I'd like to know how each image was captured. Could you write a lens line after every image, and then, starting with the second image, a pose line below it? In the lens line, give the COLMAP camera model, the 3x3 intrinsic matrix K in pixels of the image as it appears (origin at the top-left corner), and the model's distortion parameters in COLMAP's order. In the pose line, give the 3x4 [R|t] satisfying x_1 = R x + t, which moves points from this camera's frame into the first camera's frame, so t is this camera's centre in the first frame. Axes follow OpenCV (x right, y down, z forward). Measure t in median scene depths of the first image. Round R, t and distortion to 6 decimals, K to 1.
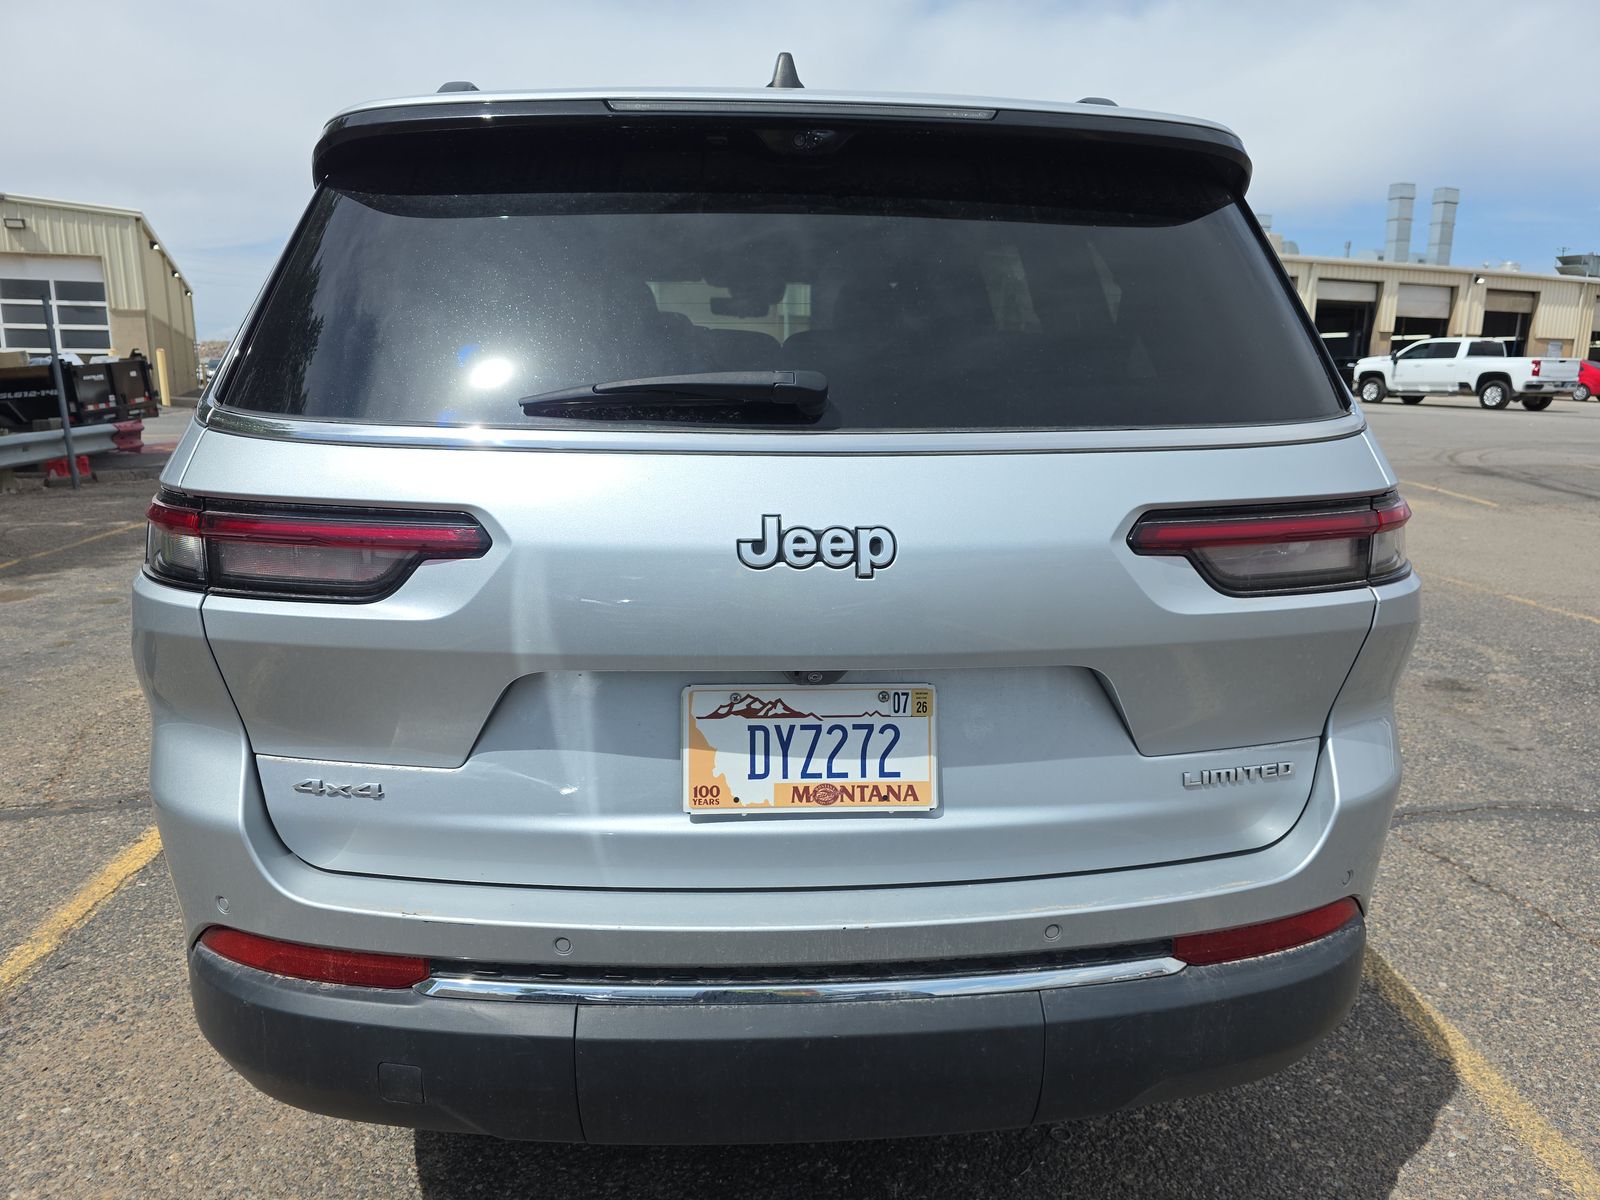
lens RADIAL K [[1103.8, 0, 789.3], [0, 1103.8, 596.1], [0, 0, 1]] dist [0.009458, -0.014939]
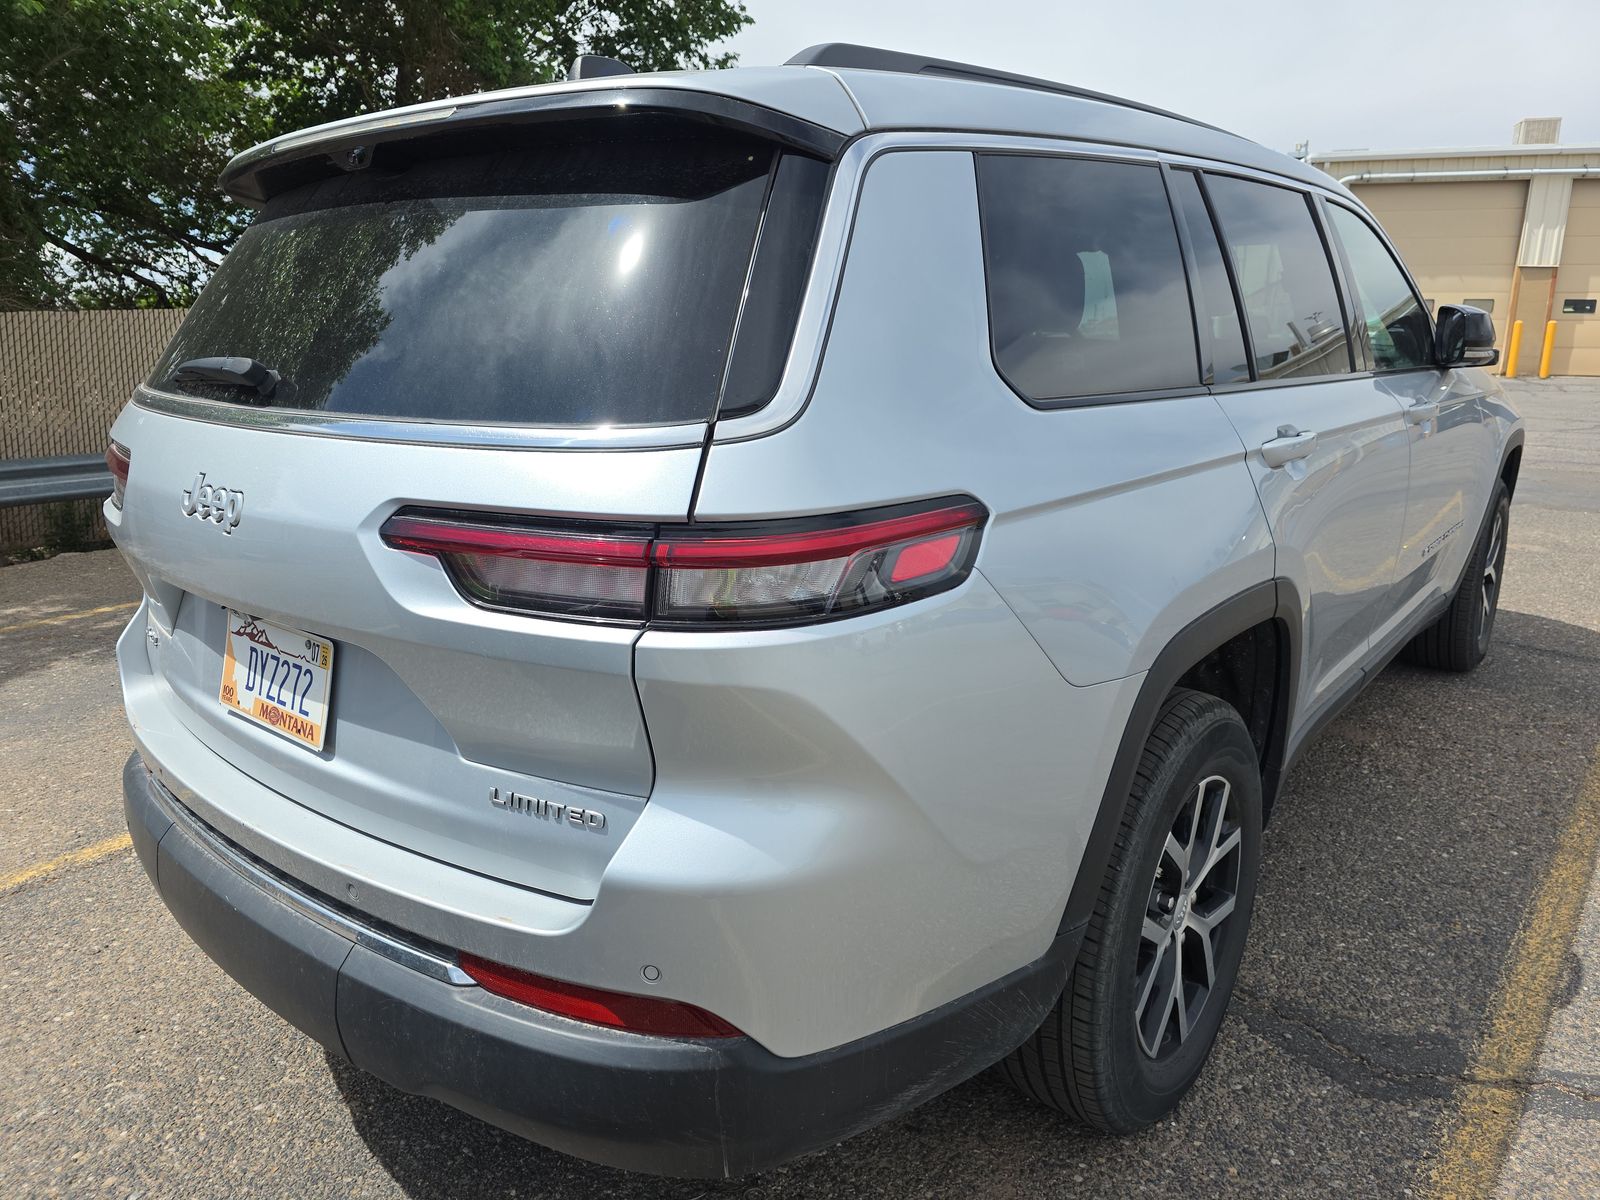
lens RADIAL K [[1103.8, 0, 792.5], [0, 1103.8, 590.8], [0, 0, 1]] dist [0.009458, -0.014939]
pose [[0.729868, 0.154171, -0.665976, 1.204687], [-0.130947, 0.987726, 0.085146, -0.126293], [0.670929, 0.025062, 0.741098, 0.490759]]
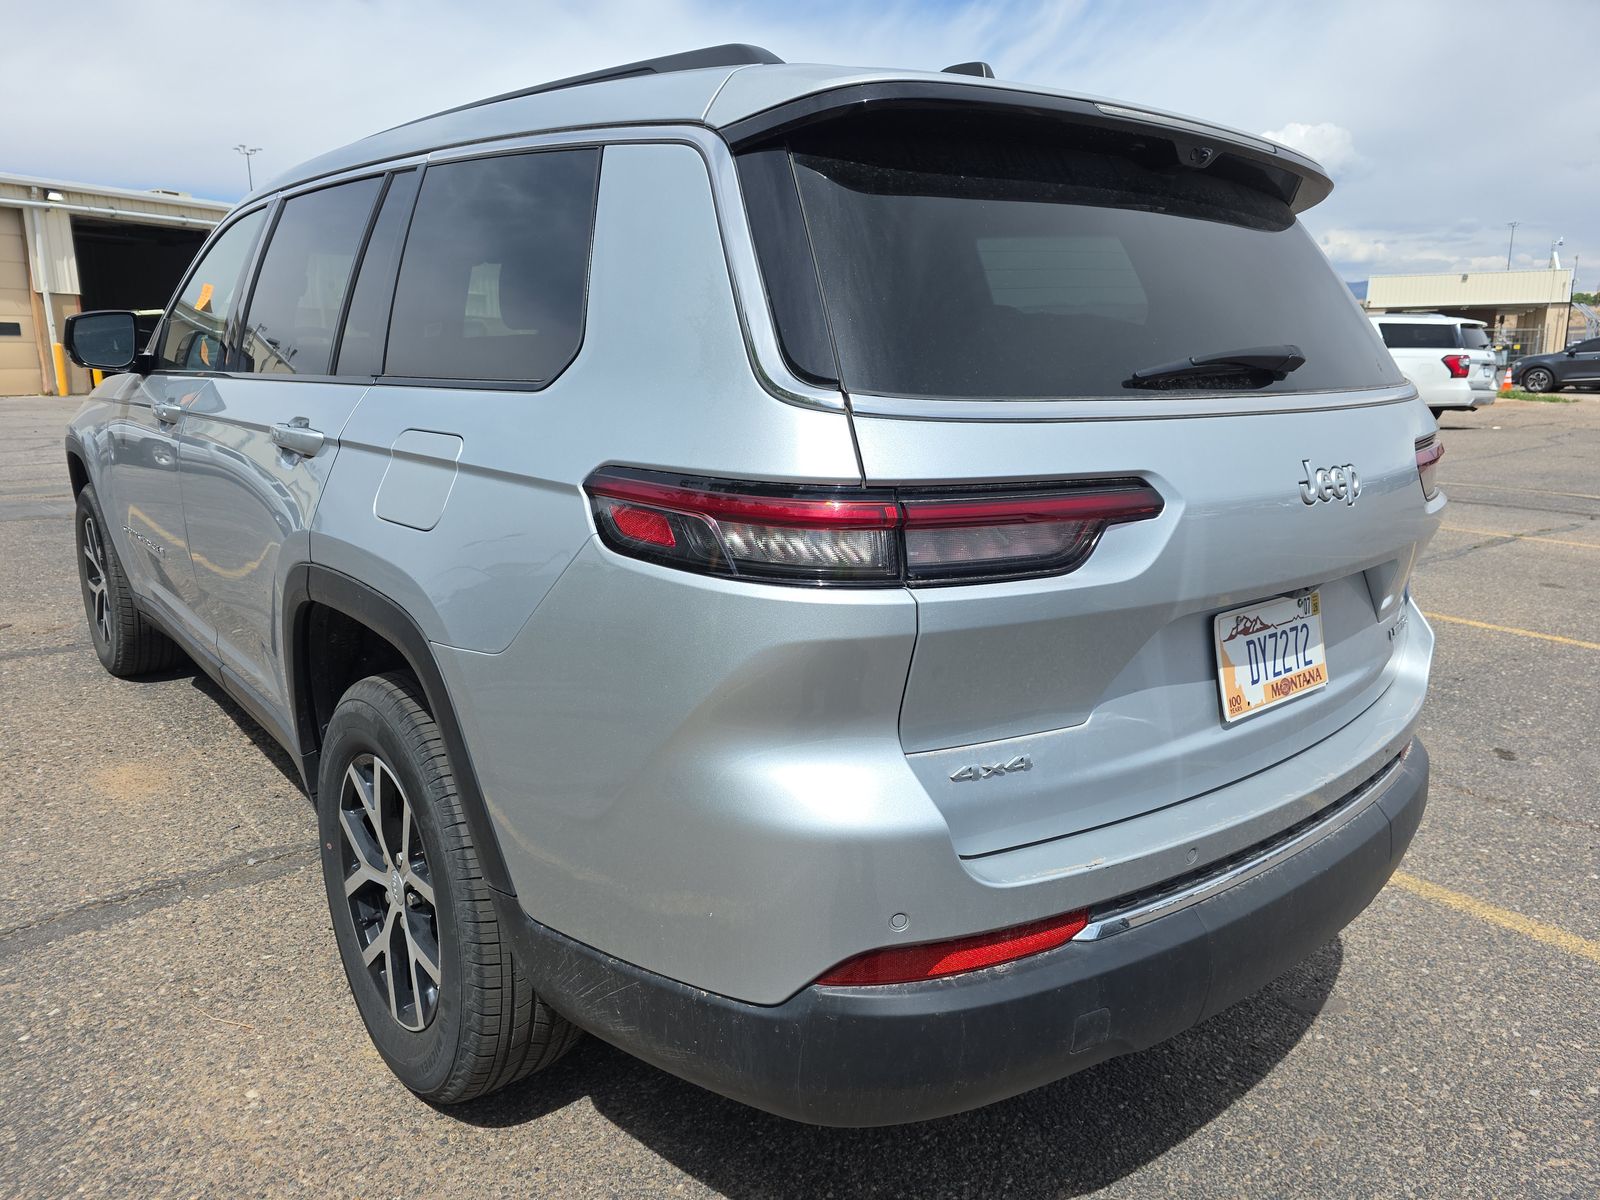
lens RADIAL K [[1103.8, 0, 792.4], [0, 1103.8, 596.0], [0, 0, 1]] dist [0.009458, -0.014939]
pose [[0.813538, -0.128767, 0.567075, -1.116282], [0.119392, 0.991387, 0.053834, -0.056240], [-0.569123, 0.023908, 0.821905, 0.286029]]
